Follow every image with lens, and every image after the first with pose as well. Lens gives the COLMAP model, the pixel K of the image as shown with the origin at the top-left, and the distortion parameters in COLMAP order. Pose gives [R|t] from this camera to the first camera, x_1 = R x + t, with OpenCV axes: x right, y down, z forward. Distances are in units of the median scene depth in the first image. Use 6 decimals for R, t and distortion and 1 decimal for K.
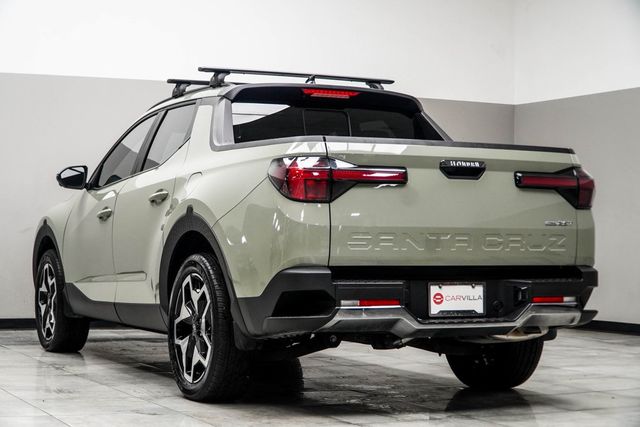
lens RADIAL K [[1453.9, 0, 320.0], [0, 1453.9, 213.5], [0, 0, 1]] dist [-0.107283, -0.297577]
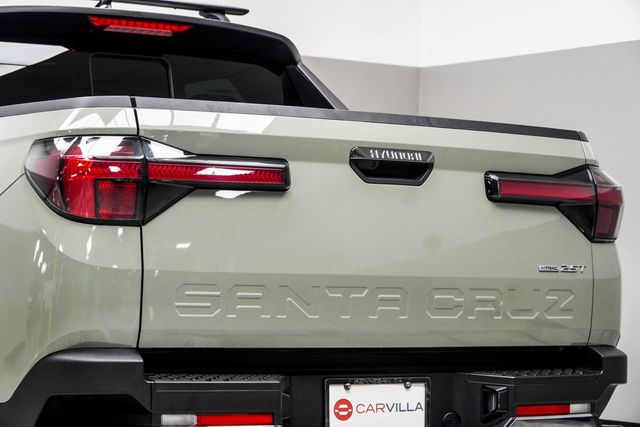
lens RADIAL K [[2073.6, 0, 320.8], [0, 2073.6, 225.2], [0, 0, 1]] dist [-0.748805, 0.170085]
pose [[0.994078, 0.015814, 0.107513, -0.008267], [-0.015642, 0.999875, -0.002439, -0.006349], [-0.107538, 0.000743, 0.994201, 0.251648]]
